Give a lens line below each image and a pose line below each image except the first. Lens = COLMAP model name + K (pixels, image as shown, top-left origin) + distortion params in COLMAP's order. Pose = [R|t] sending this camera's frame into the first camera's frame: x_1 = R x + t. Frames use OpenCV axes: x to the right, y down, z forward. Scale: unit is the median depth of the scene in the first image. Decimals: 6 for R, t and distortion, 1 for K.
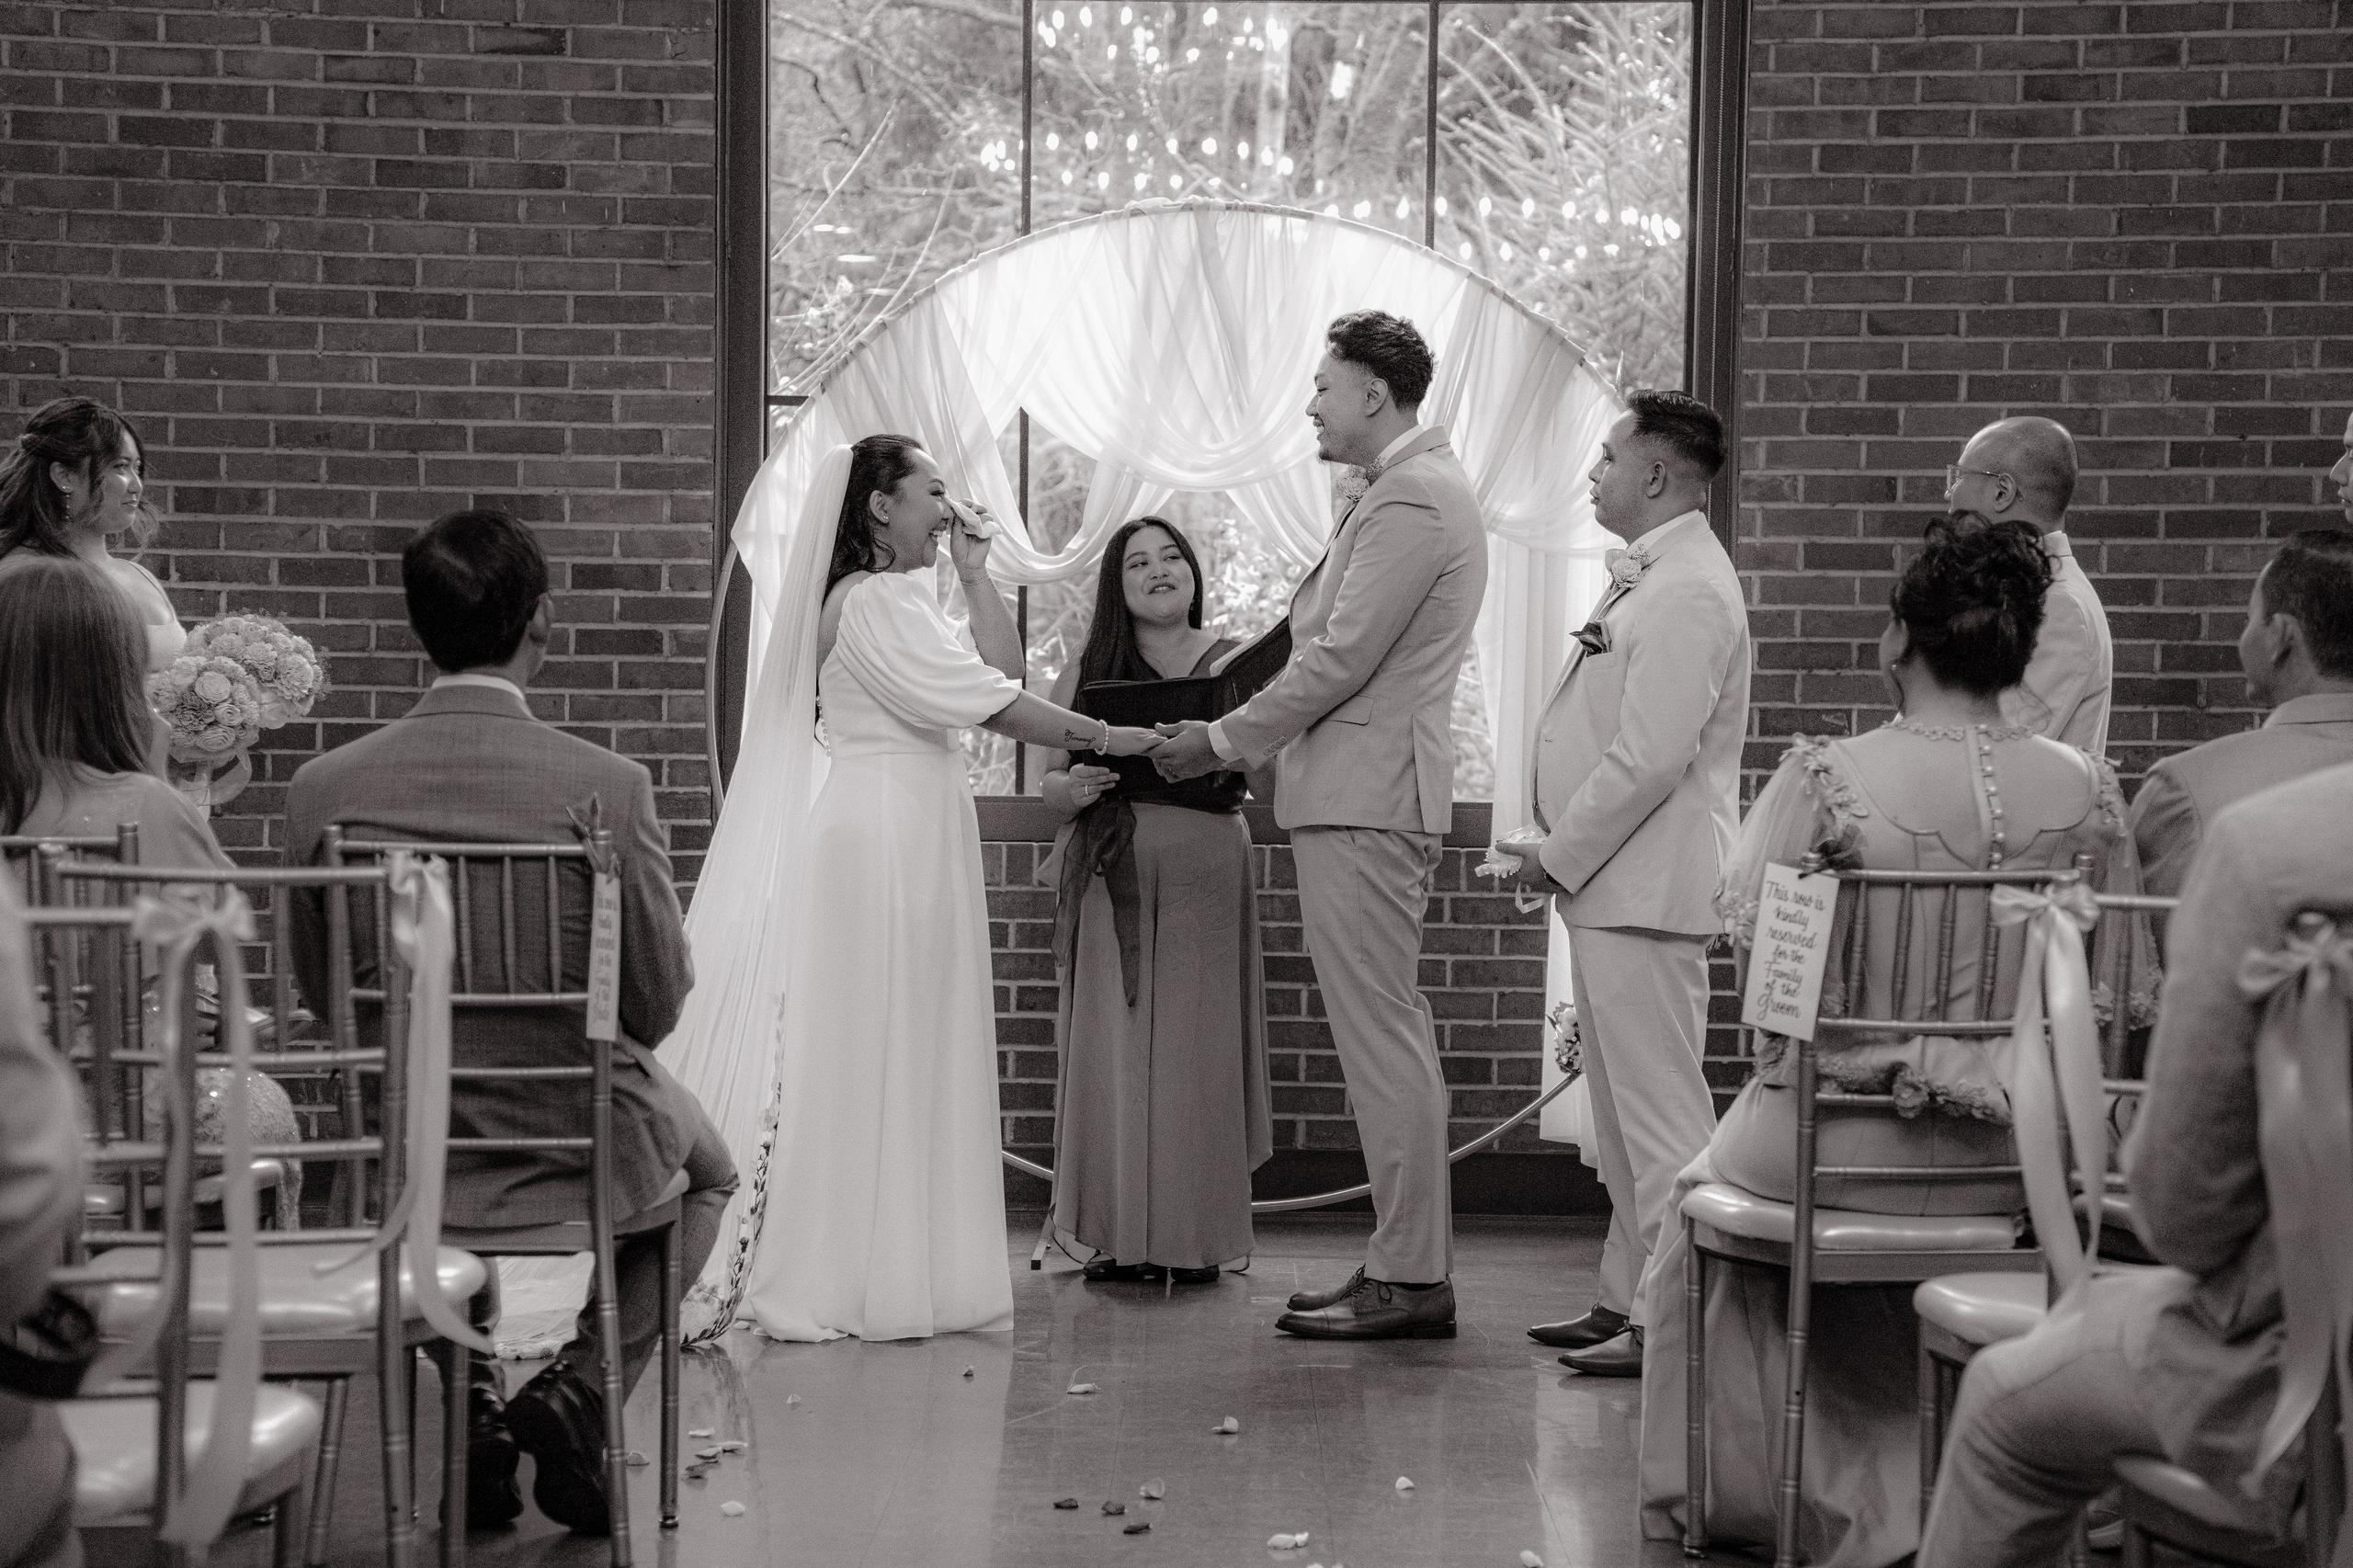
lens RADIAL K [[4726.3, 0, 1177.8], [0, 4726.3, 779.5], [0, 0, 1]] dist [0.527980, 0.000000]
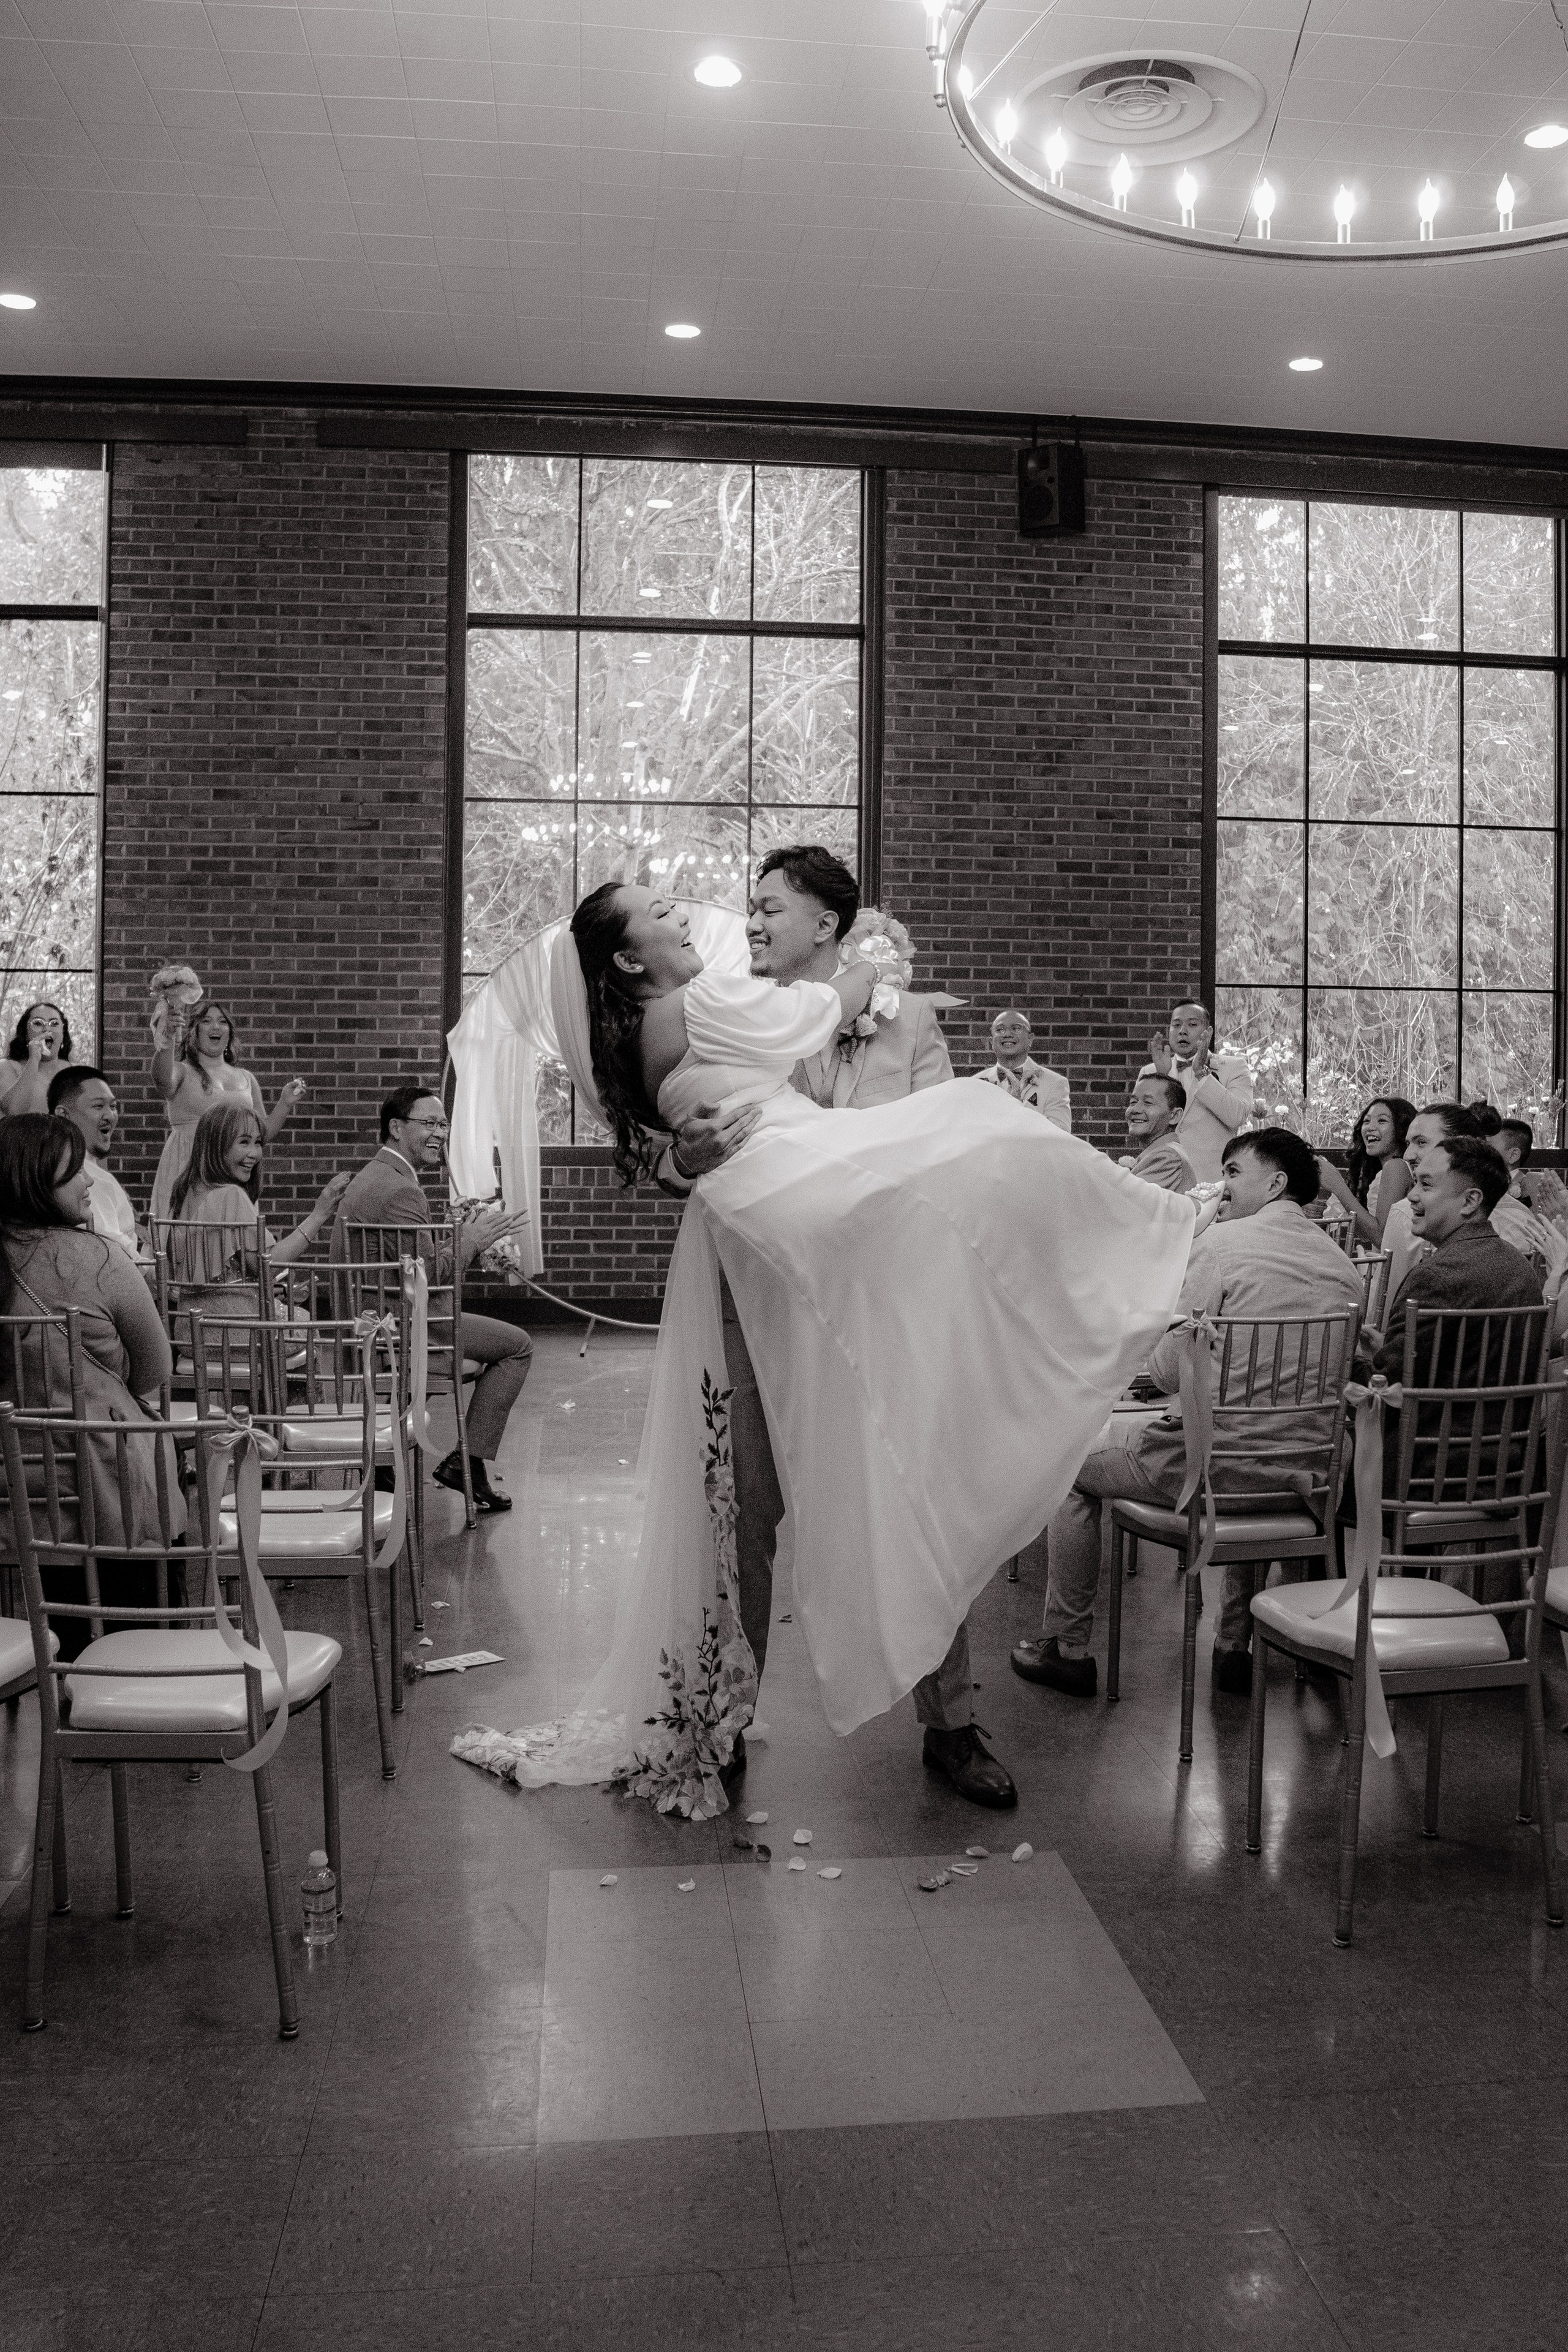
lens RADIAL K [[2118.1, 0, 859.6], [0, 2118.1, 1077.1], [0, 0, 1]] dist [-0.128044, 0.009885]
pose [[0.990385, -0.005030, 0.138247, -0.038249], [0.003960, 0.999960, 0.008014, -0.038394], [-0.138282, -0.007389, 0.990365, -0.037275]]
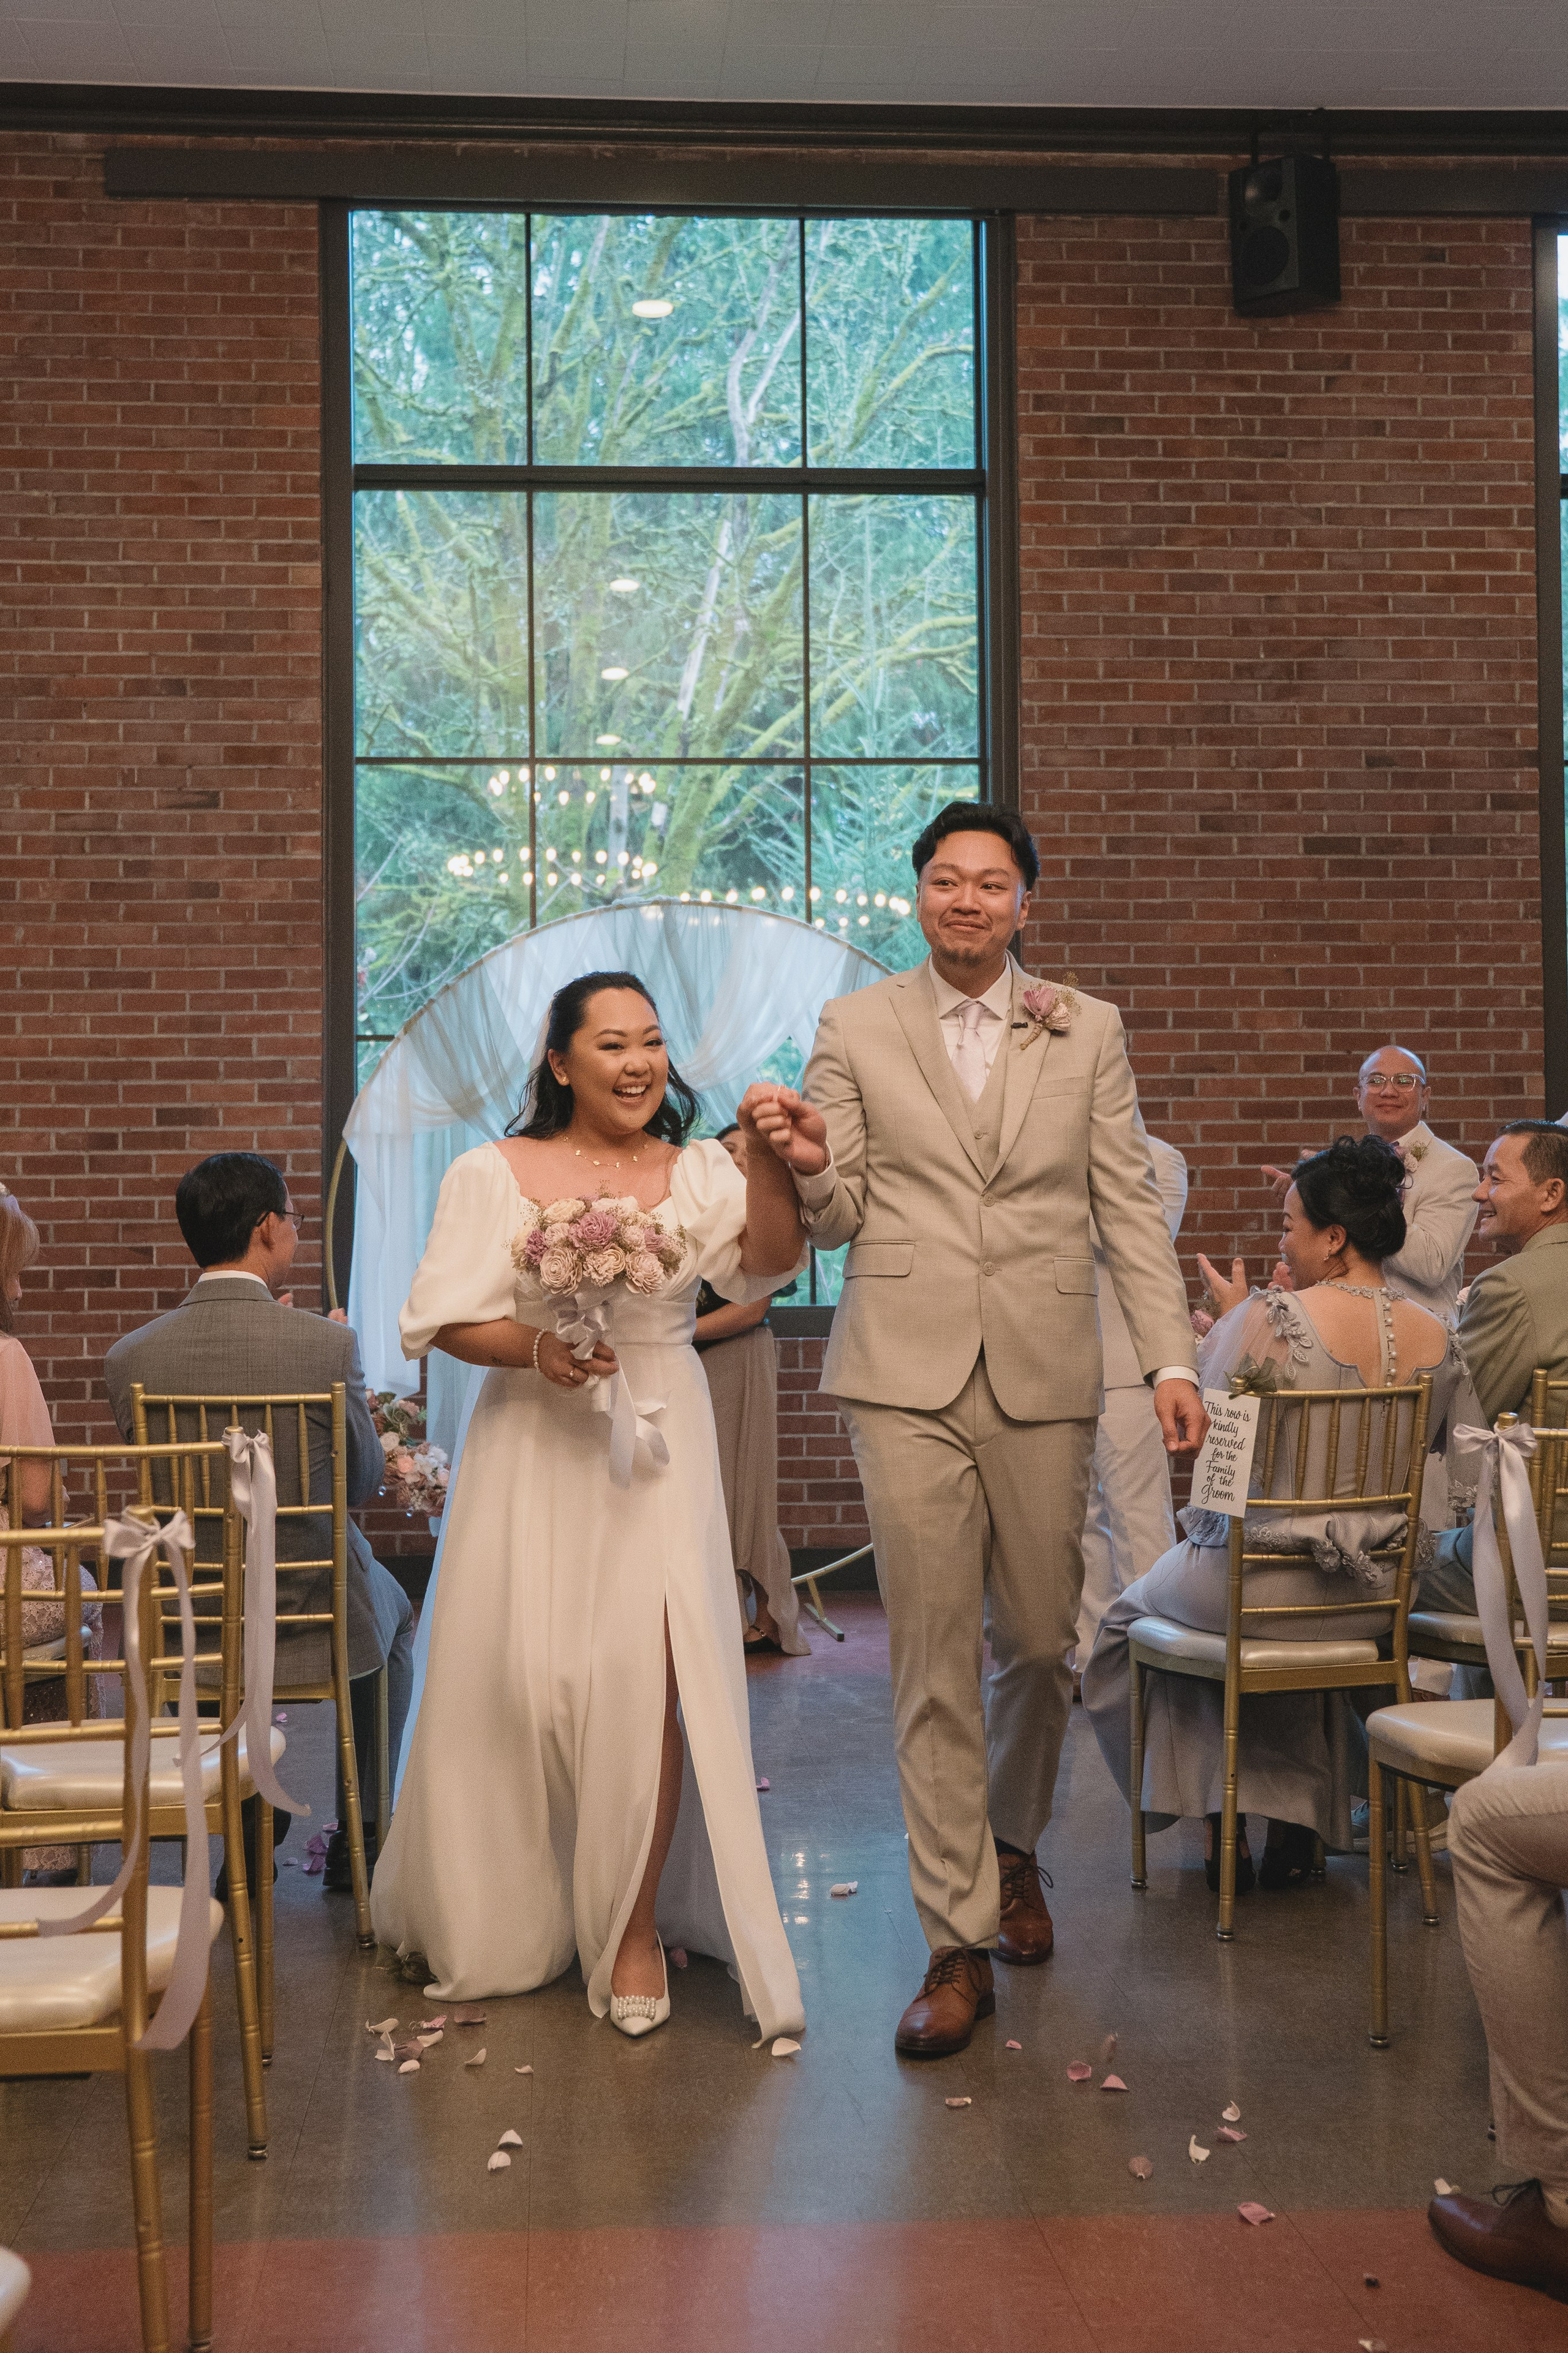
lens RADIAL K [[2995.2, 0, 752.1], [0, 2995.2, 1108.7], [0, 0, 1]] dist [0.029616, 0.000000]
pose [[0.996647, -0.018191, 0.079778, -0.040413], [0.021880, 0.998720, -0.045610, -0.014382], [-0.078846, 0.047203, 0.995769, 0.086654]]
